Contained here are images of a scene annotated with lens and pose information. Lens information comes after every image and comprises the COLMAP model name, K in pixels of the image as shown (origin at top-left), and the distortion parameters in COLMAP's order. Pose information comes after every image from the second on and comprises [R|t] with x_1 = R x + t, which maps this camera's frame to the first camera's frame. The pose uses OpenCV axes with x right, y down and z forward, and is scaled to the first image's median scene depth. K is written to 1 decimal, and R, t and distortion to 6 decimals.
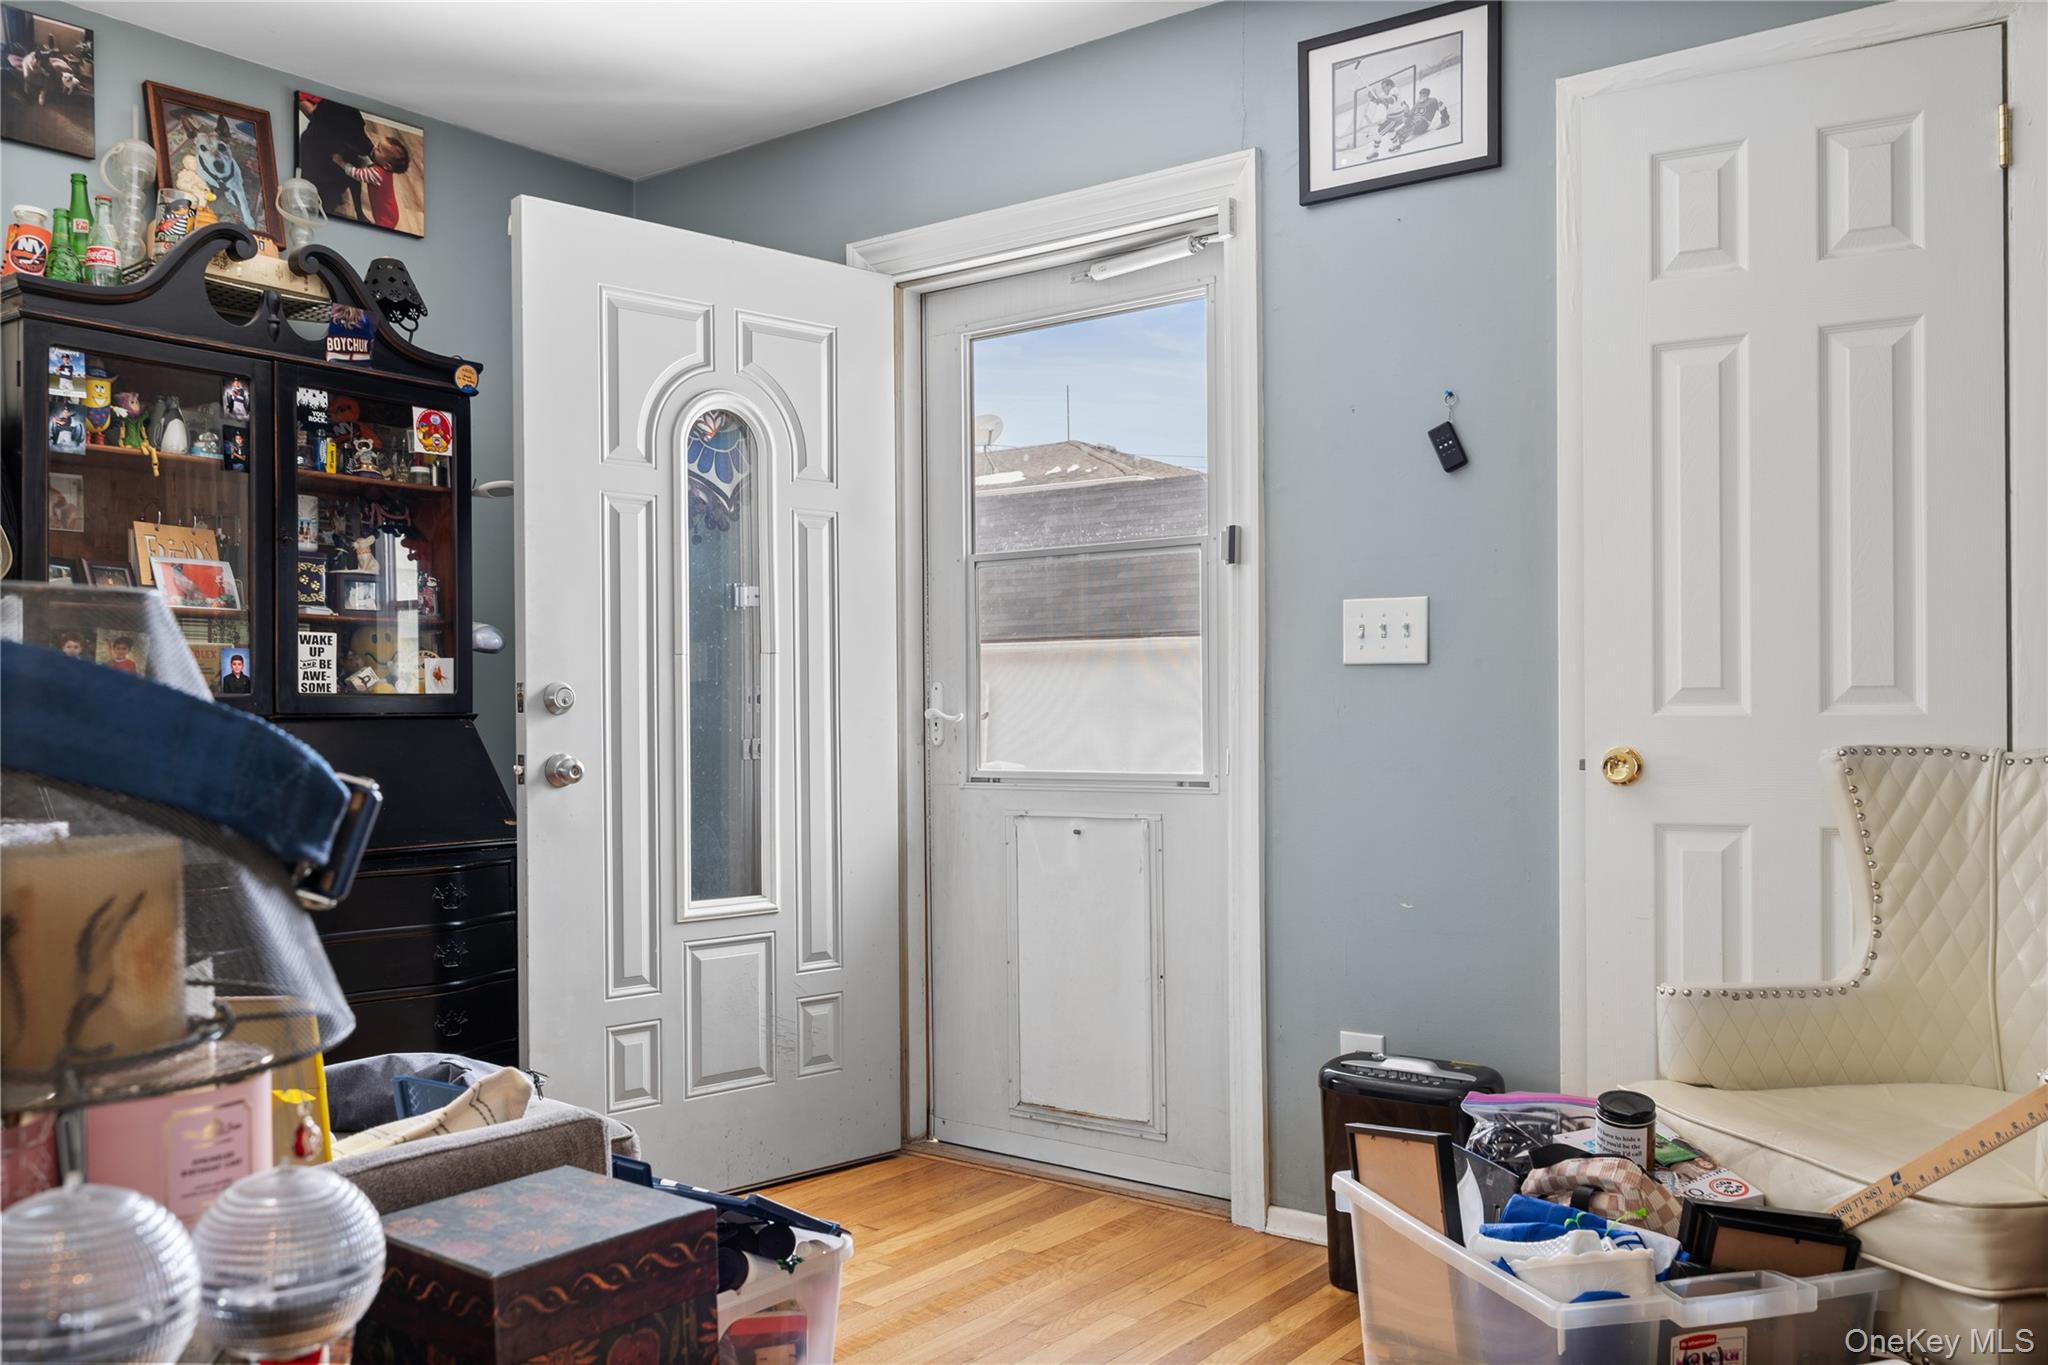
lens RADIAL K [[1669.8, 0, 1020.5], [0, 1669.8, 721.9], [0, 0, 1]] dist [-0.004646, -0.007269]
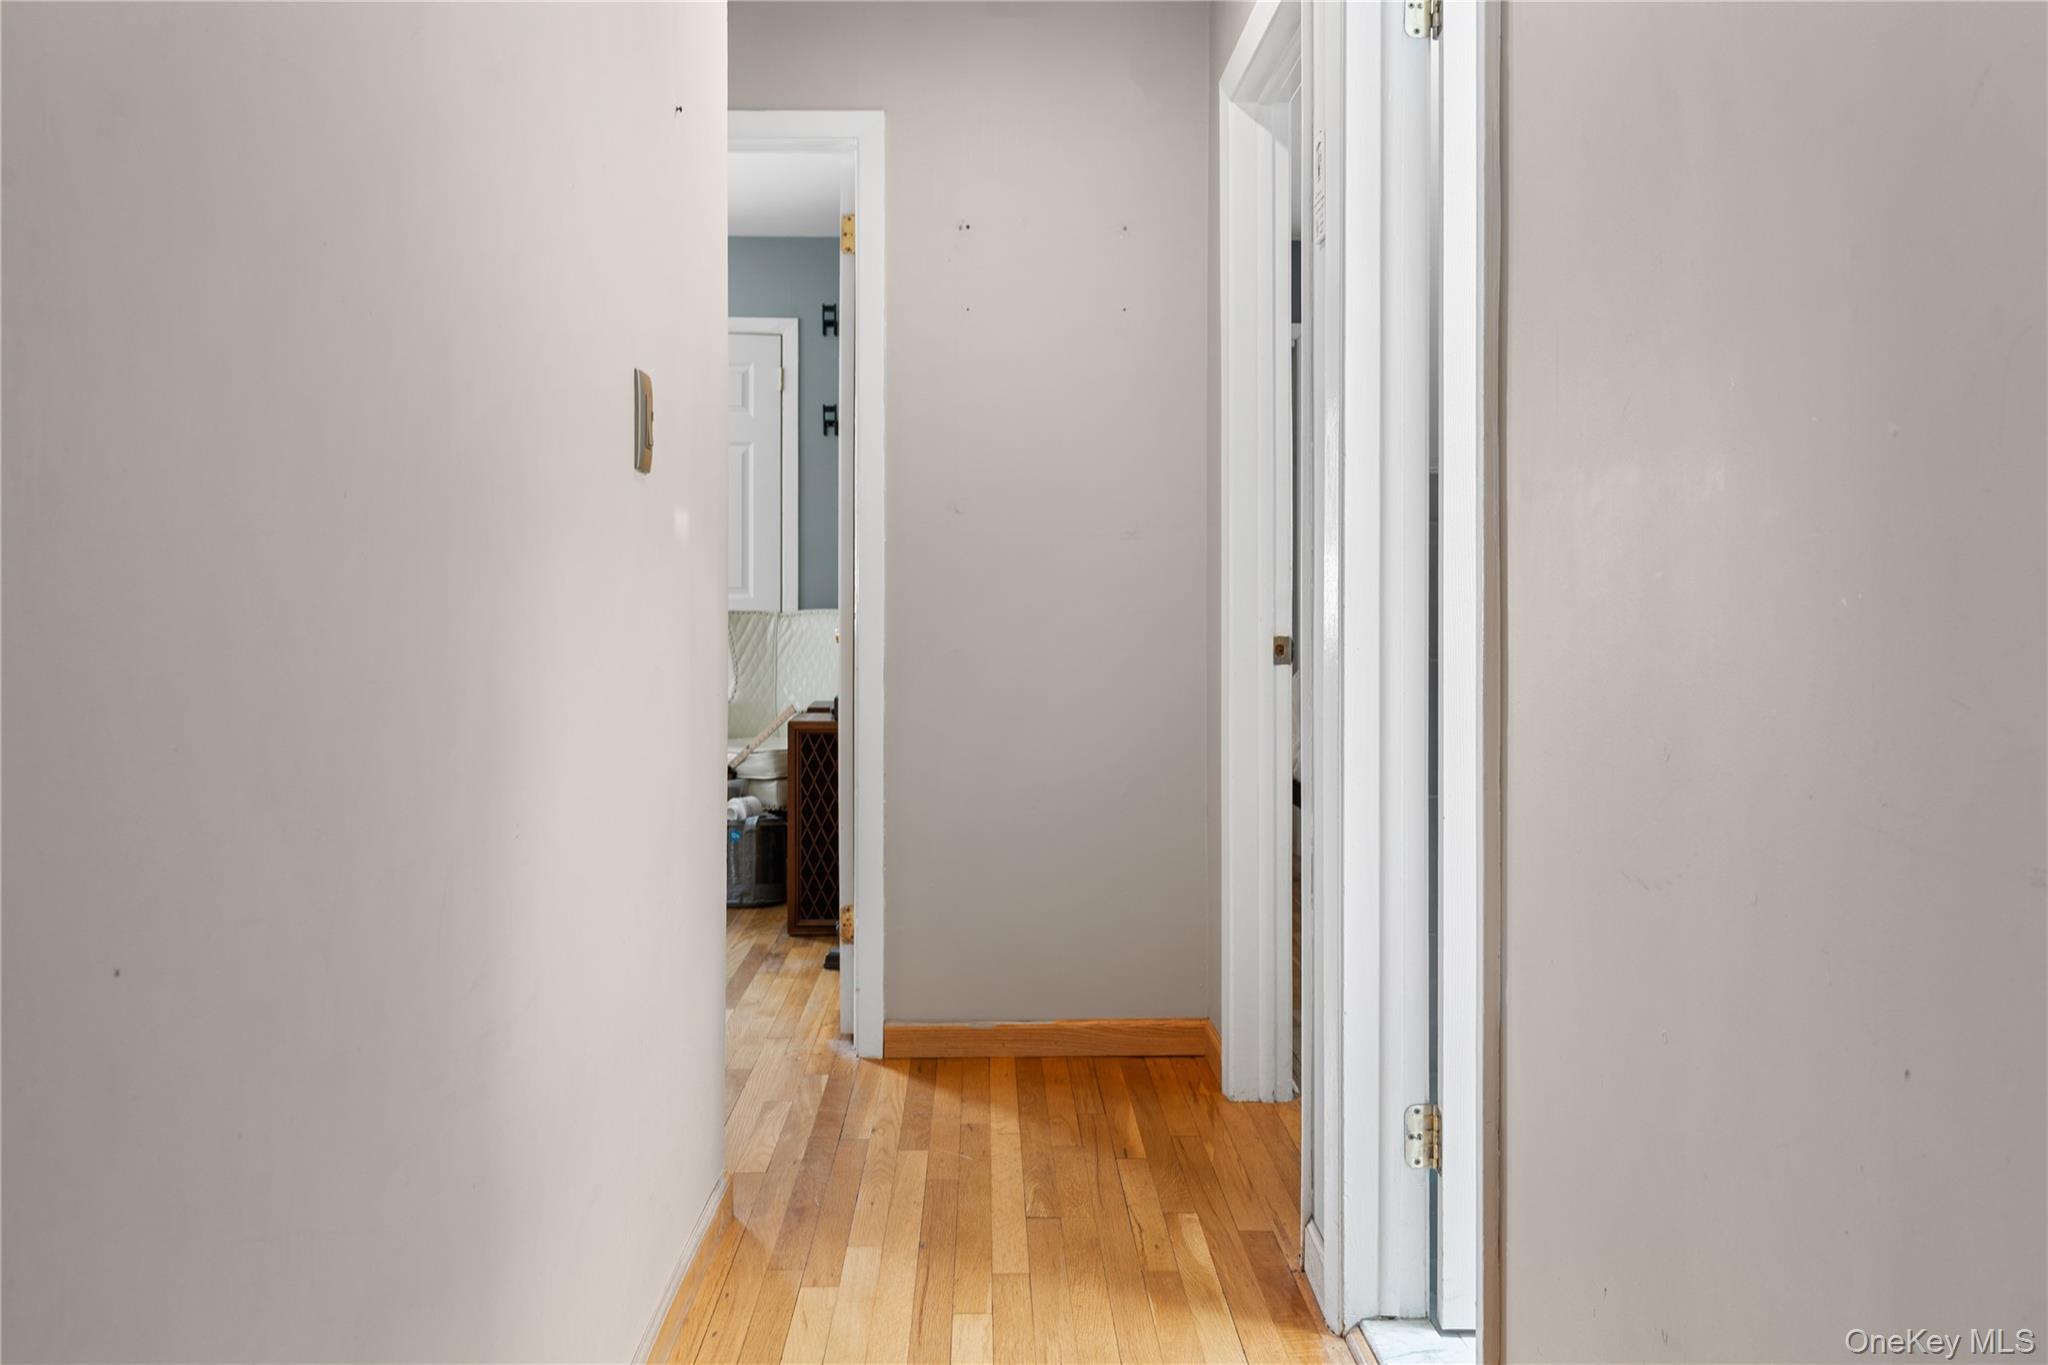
lens RADIAL K [[1675.9, 0, 1016.2], [0, 1675.9, 698.8], [0, 0, 1]] dist [-0.003251, -0.011046]
pose [[0.781620, -0.018315, 0.623486, -0.816203], [-0.010785, 0.999023, 0.042866, 0.037343], [-0.623662, -0.040229, 0.780658, -1.383795]]
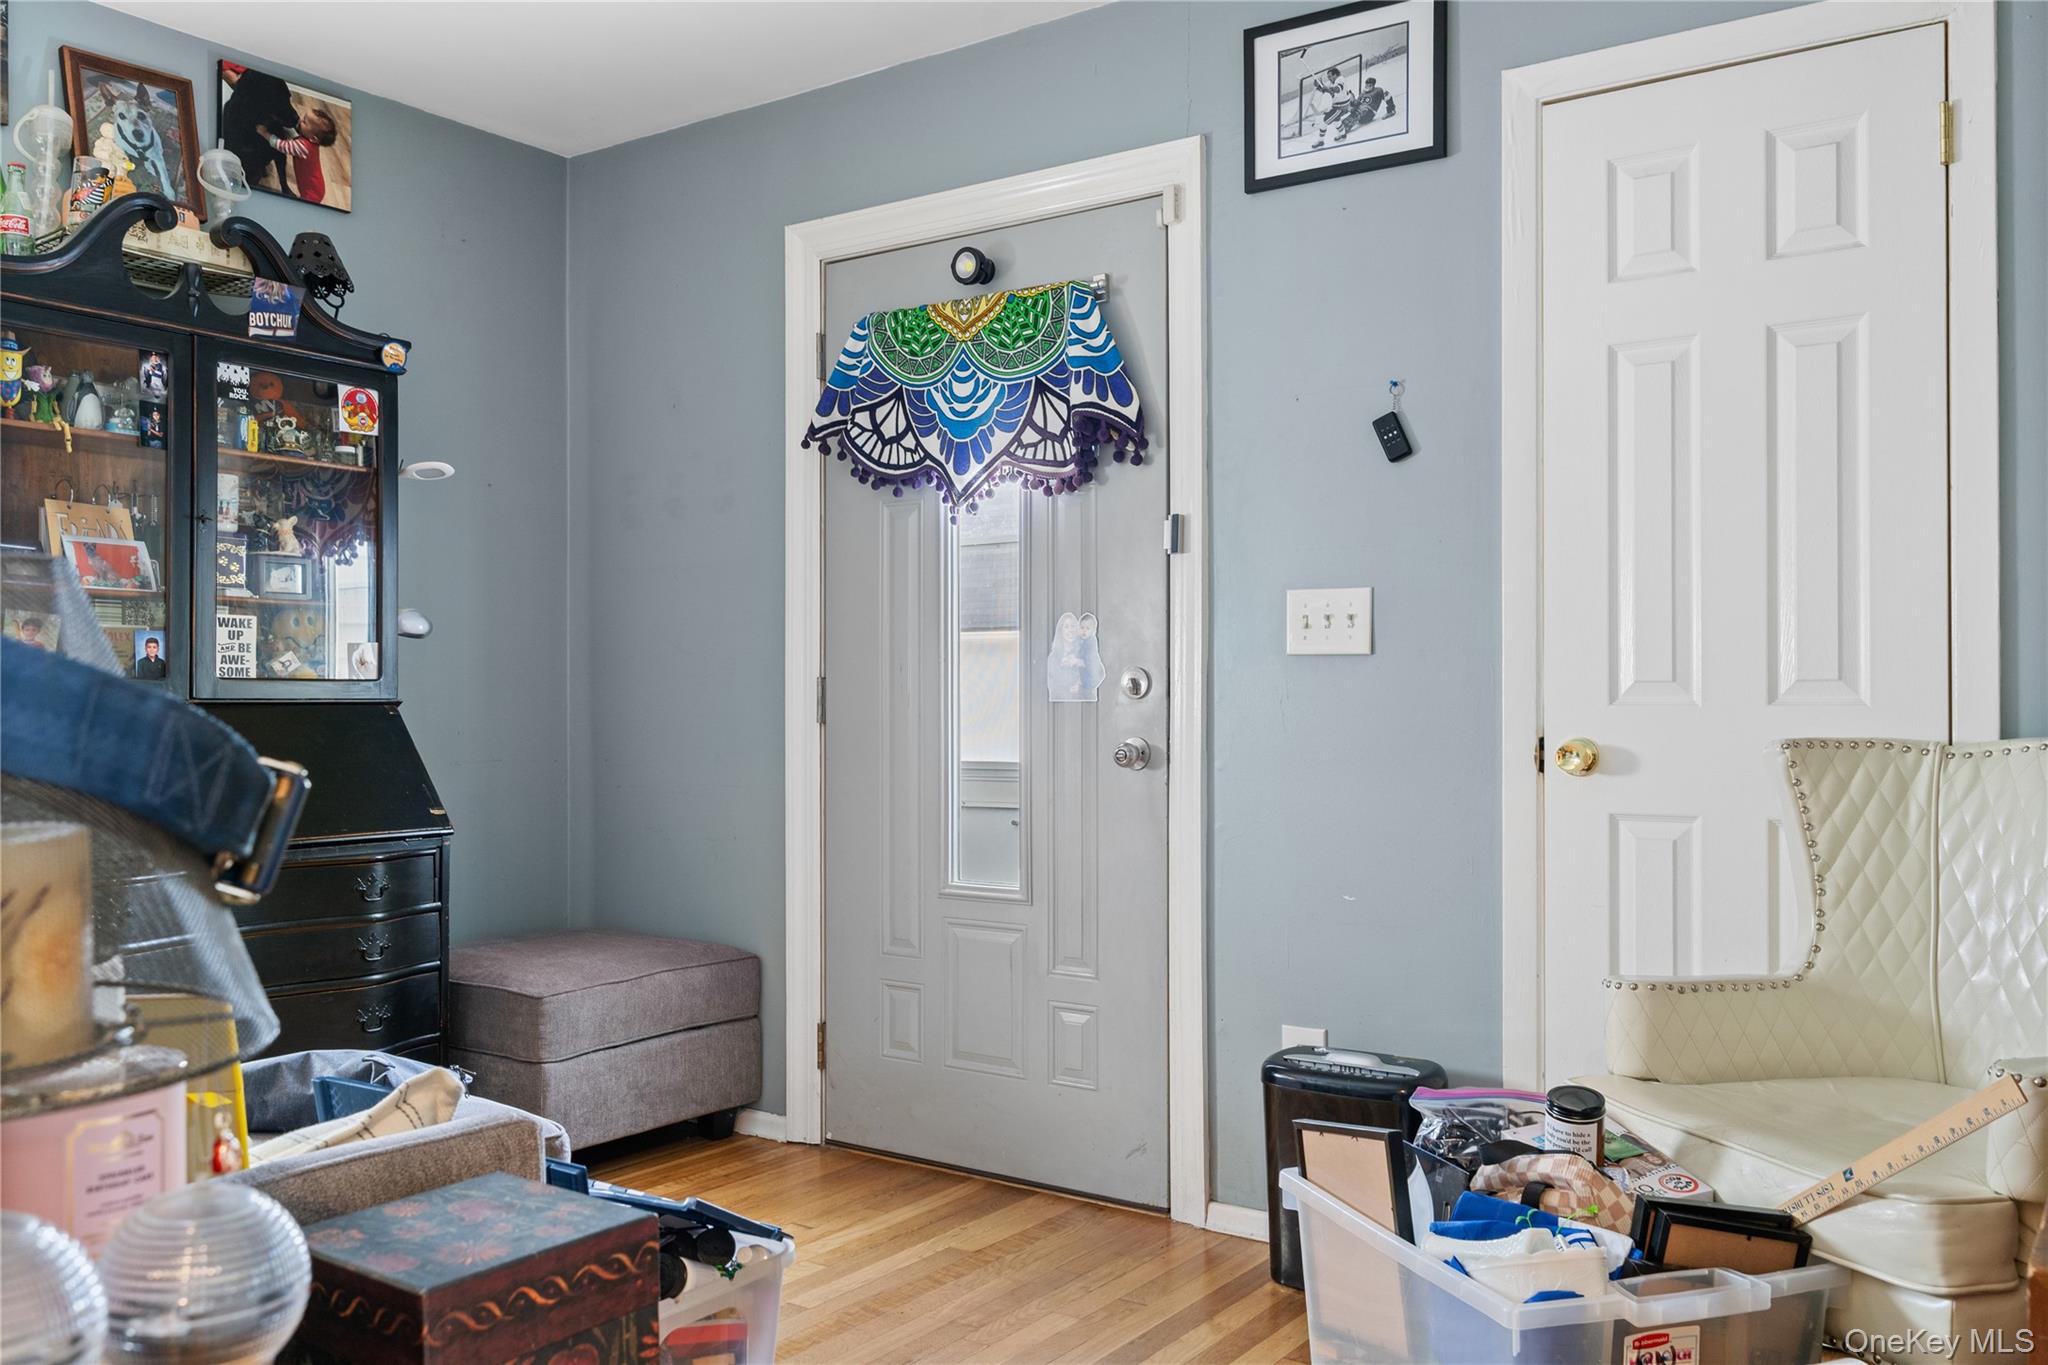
lens RADIAL K [[1675.9, 0, 1016.2], [0, 1675.9, 698.8], [0, 0, 1]] dist [-0.003251, -0.011046]
pose [[0.999270, 0.005560, 0.037809, -0.006963], [-0.005254, 0.999953, -0.008199, 0.000938], [-0.037853, 0.007995, 0.999251, 0.014491]]
